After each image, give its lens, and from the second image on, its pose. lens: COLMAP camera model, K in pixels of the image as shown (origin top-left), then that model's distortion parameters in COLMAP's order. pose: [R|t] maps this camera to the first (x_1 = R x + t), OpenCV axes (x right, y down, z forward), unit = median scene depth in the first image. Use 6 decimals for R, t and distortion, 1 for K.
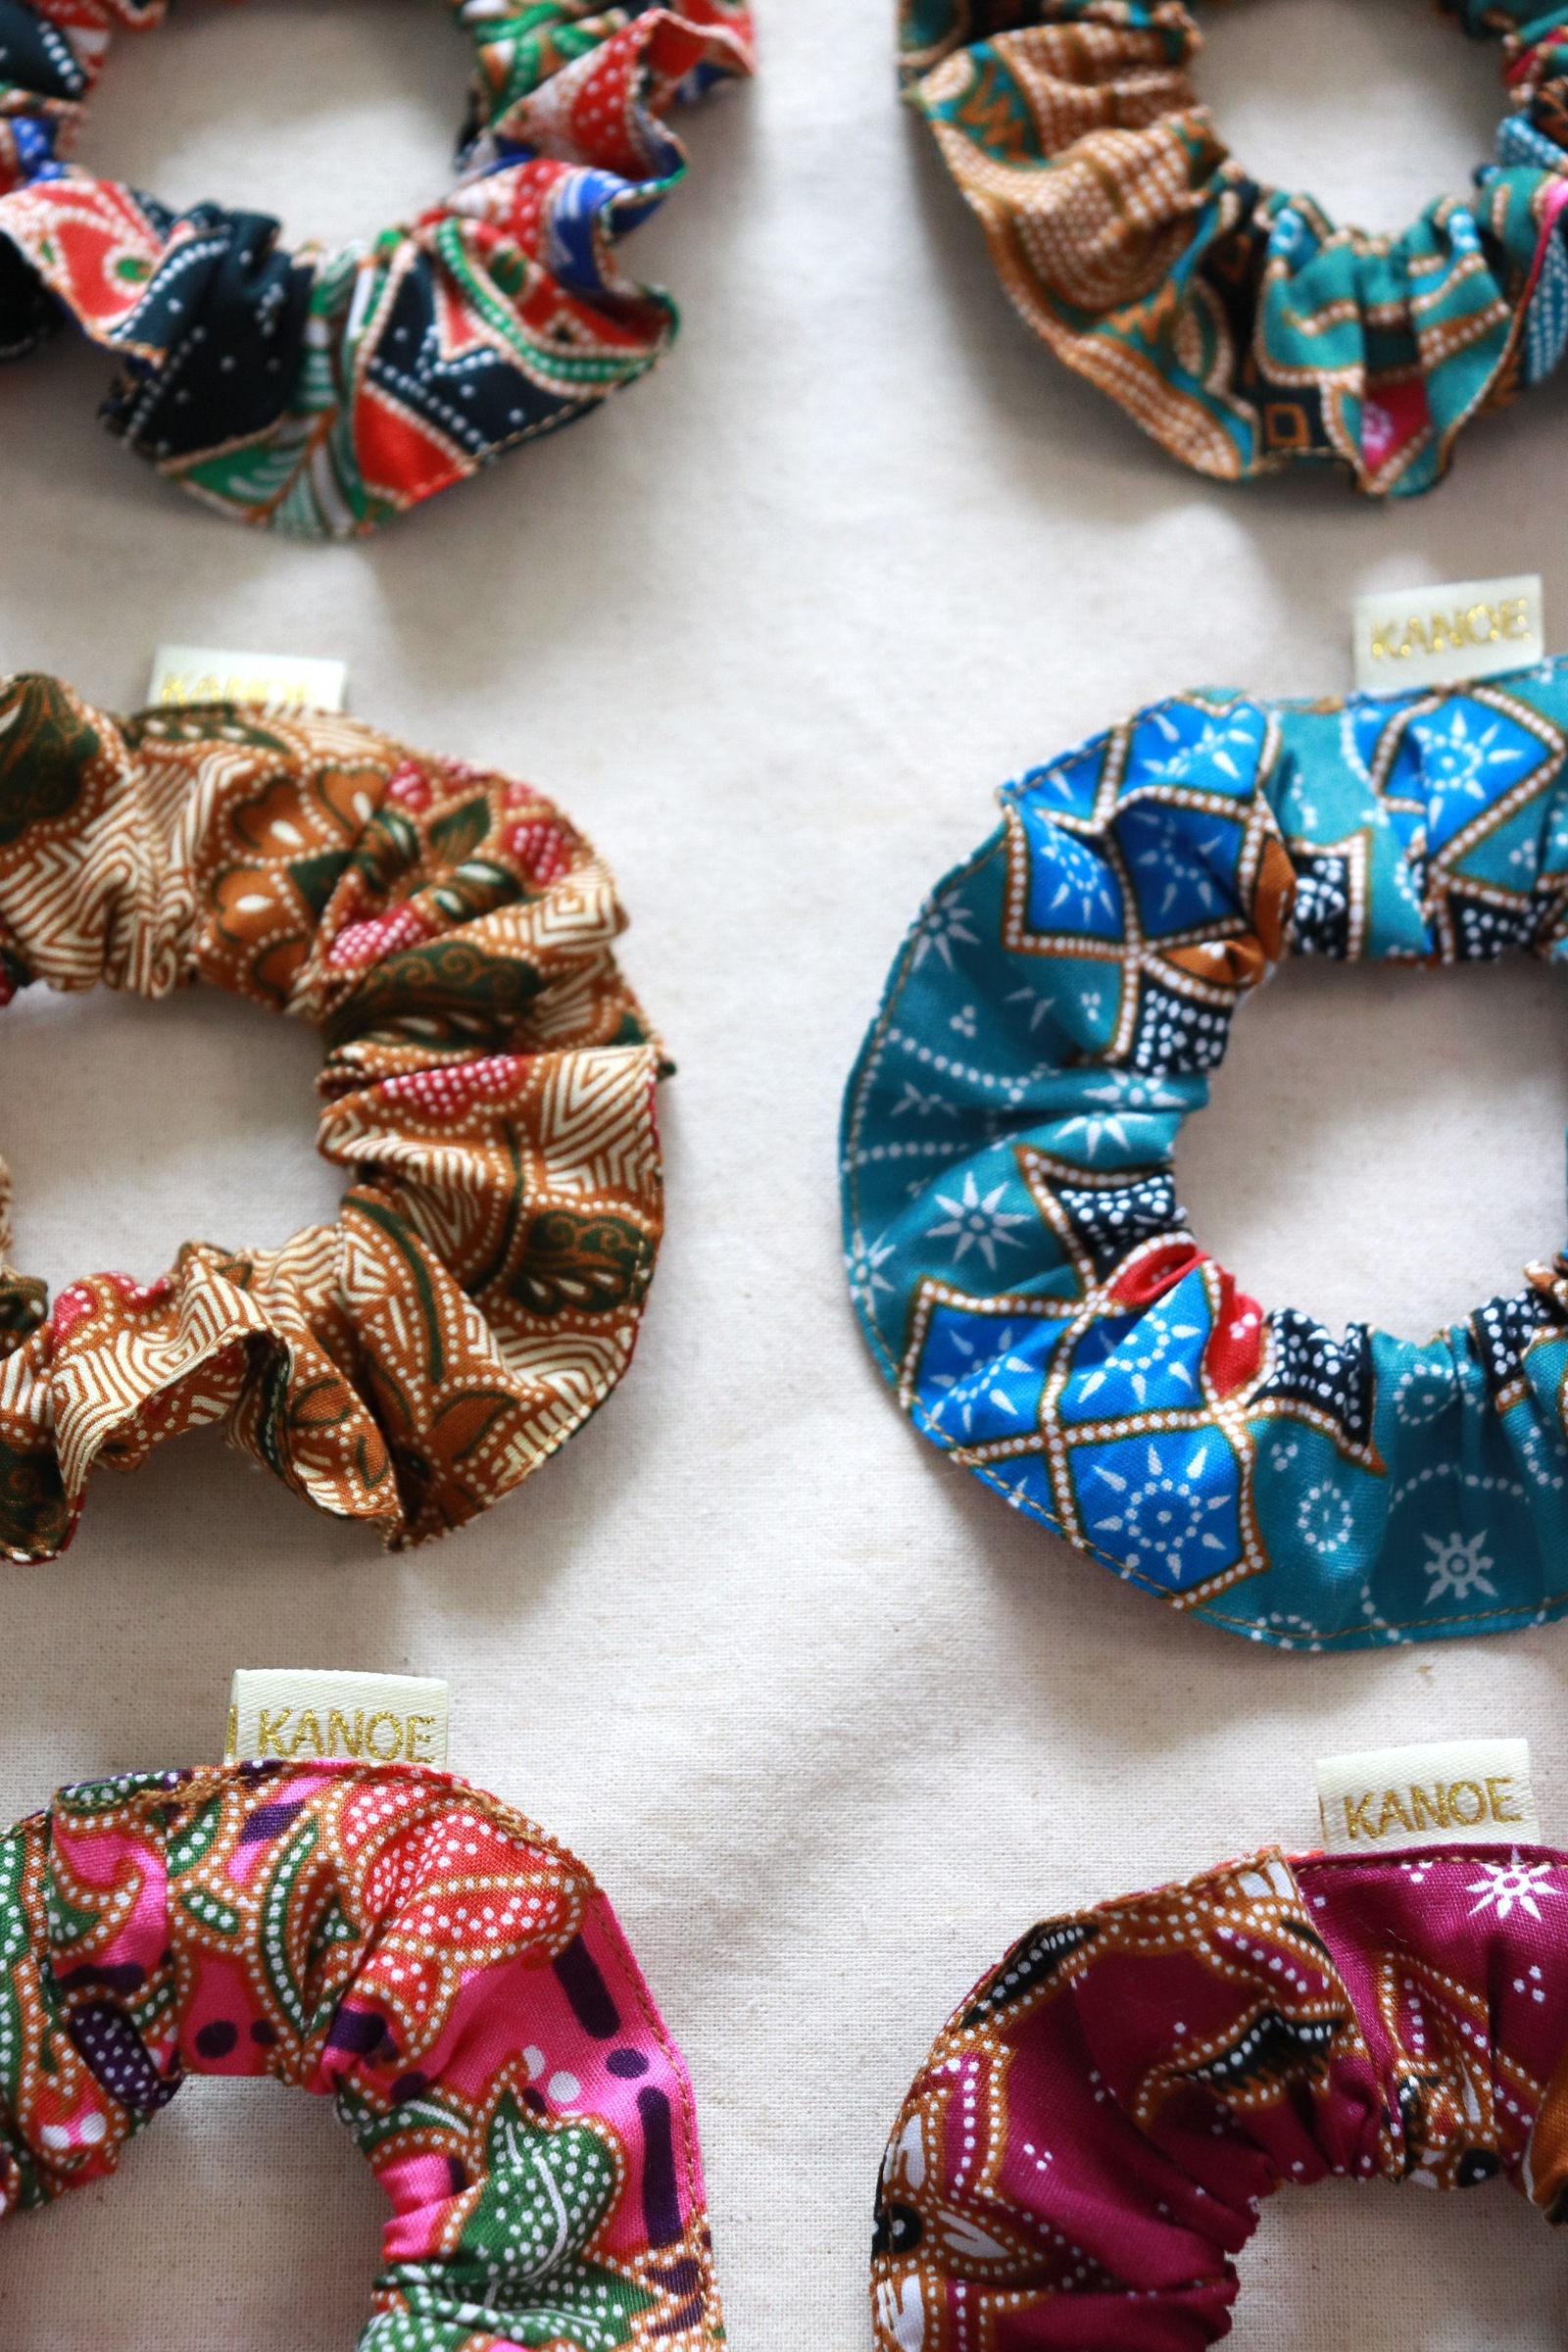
lens RADIAL K [[4185.3, 0, 786.6], [0, 4185.3, 1172.3], [0, 0, 1]] dist [0.090200, 0.000000]
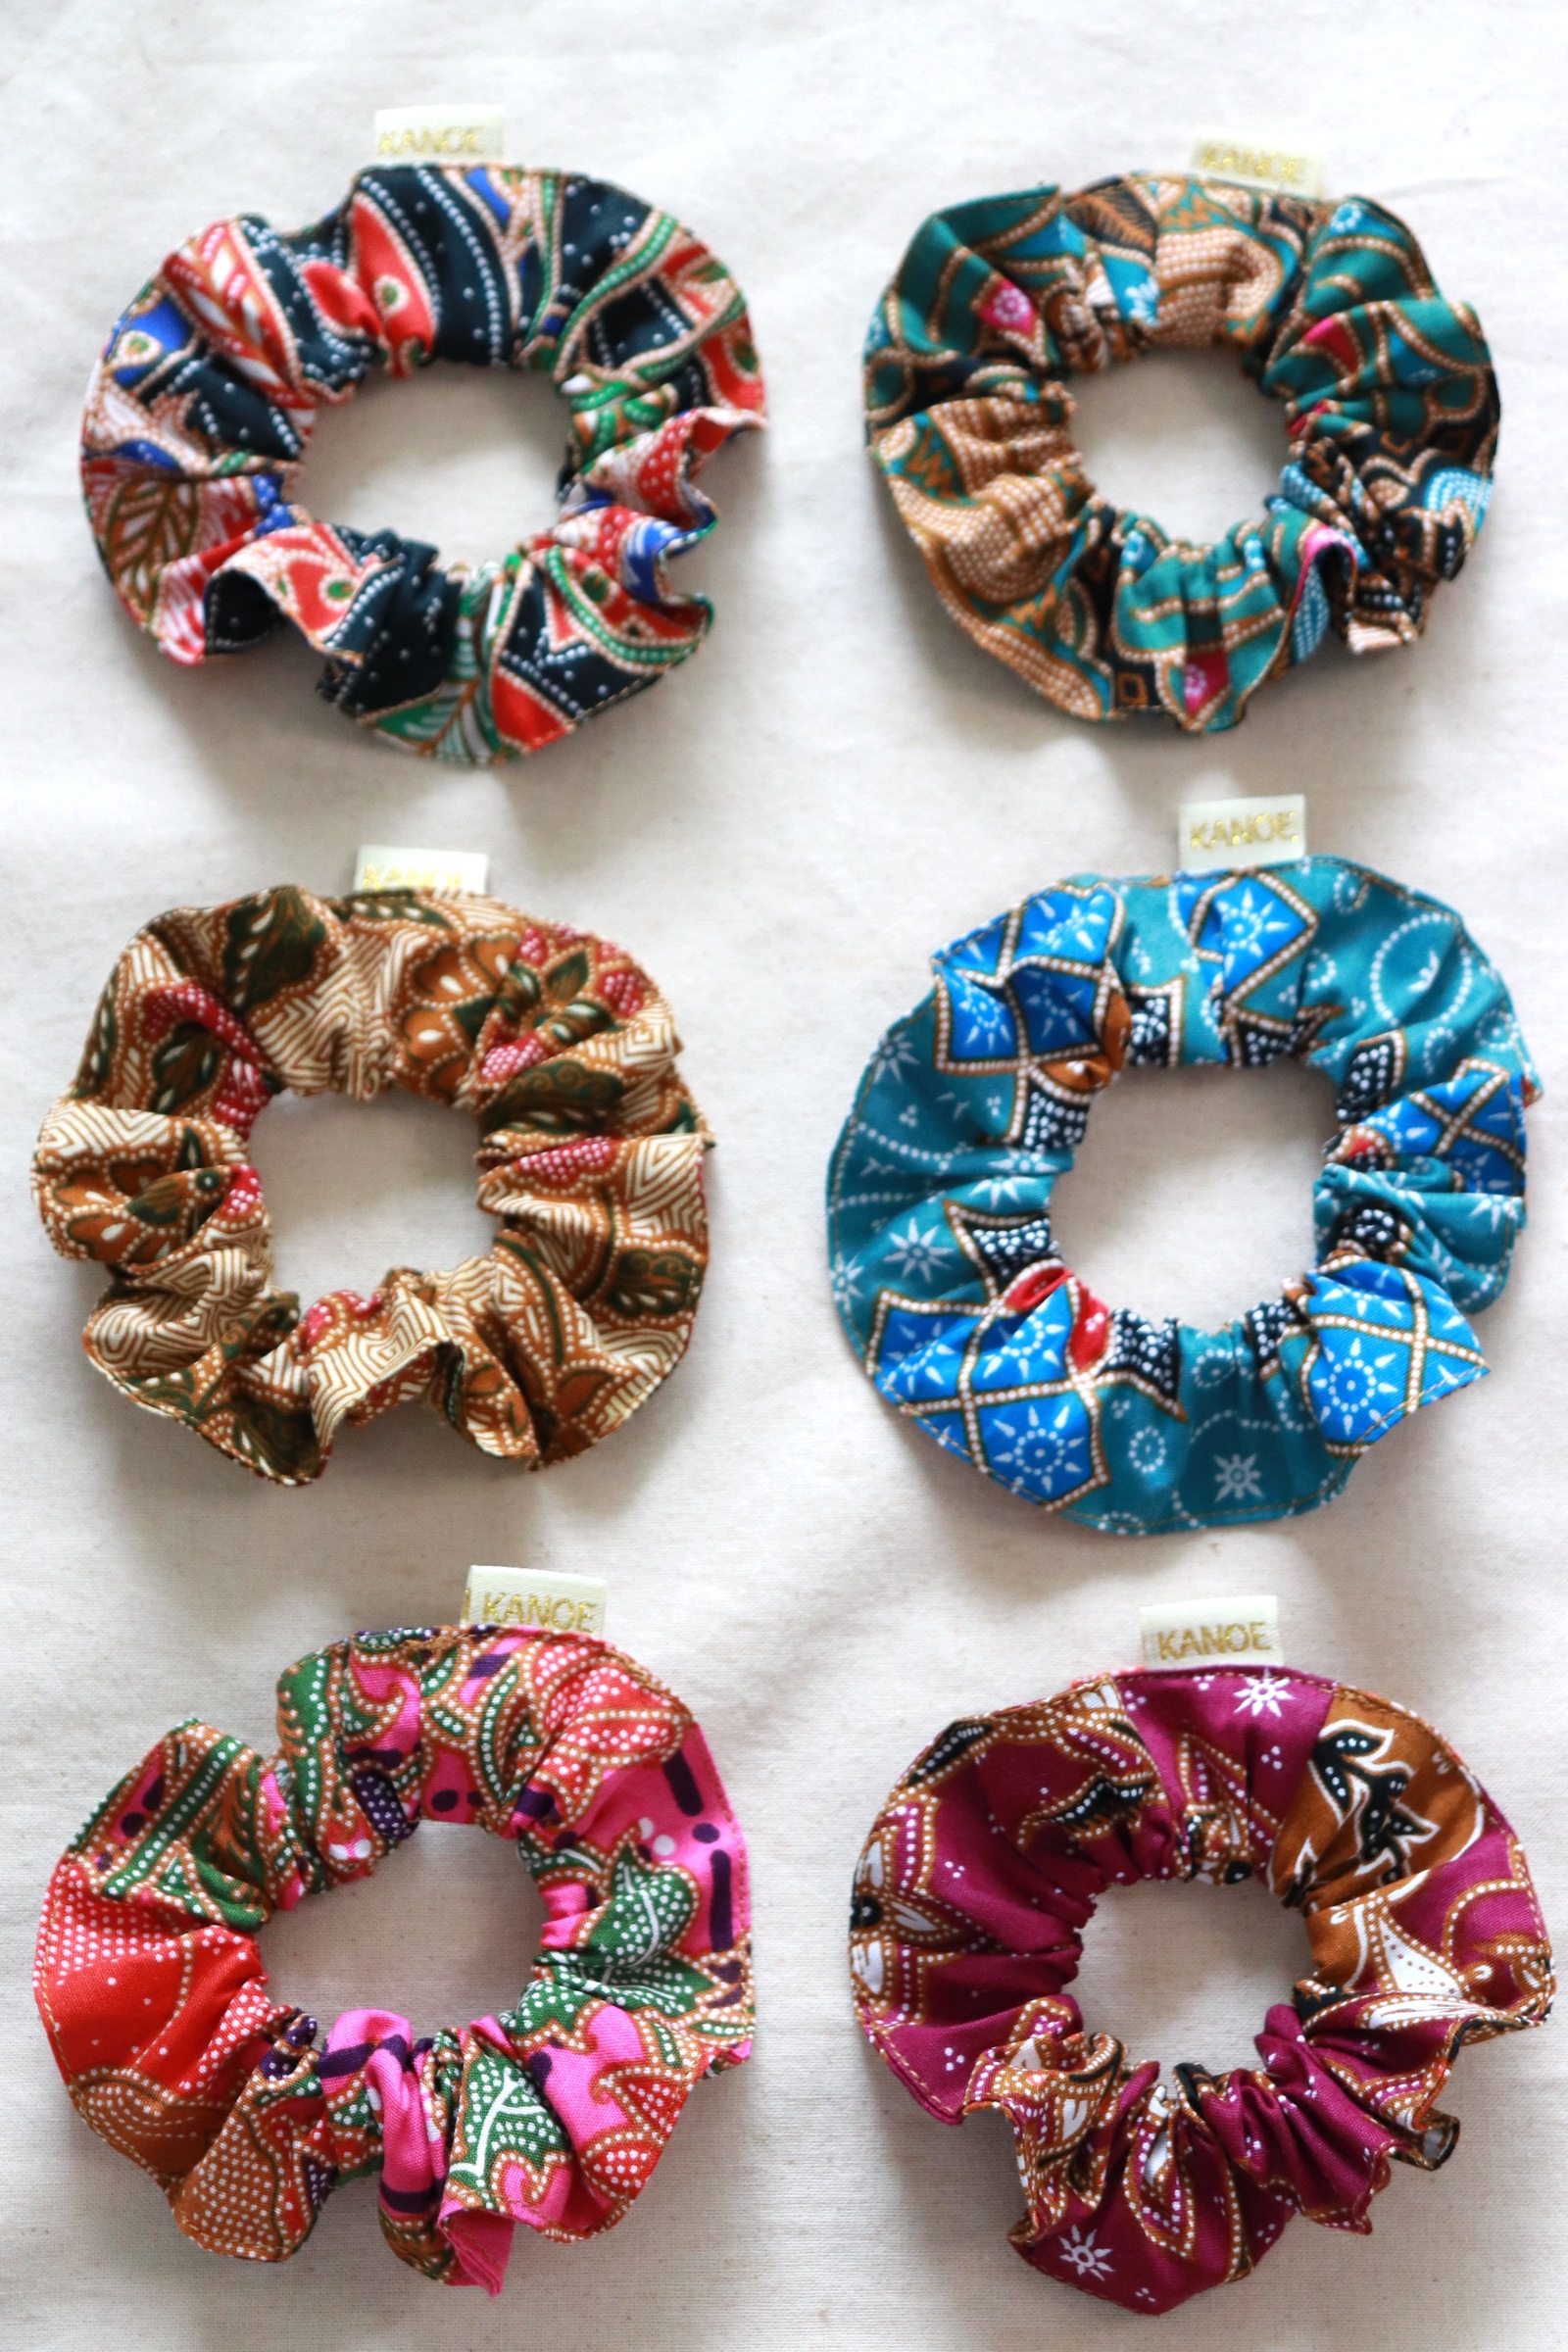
lens RADIAL K [[3891.0, 0, 785.3], [0, 3891.0, 1179.1], [0, 0, 1]] dist [0.053763, 0.000000]
pose [[0.999904, -0.006664, -0.012167, 0.014853], [0.007930, 0.994207, 0.107191, -0.160138], [0.011383, -0.107277, 0.994164, -0.373166]]
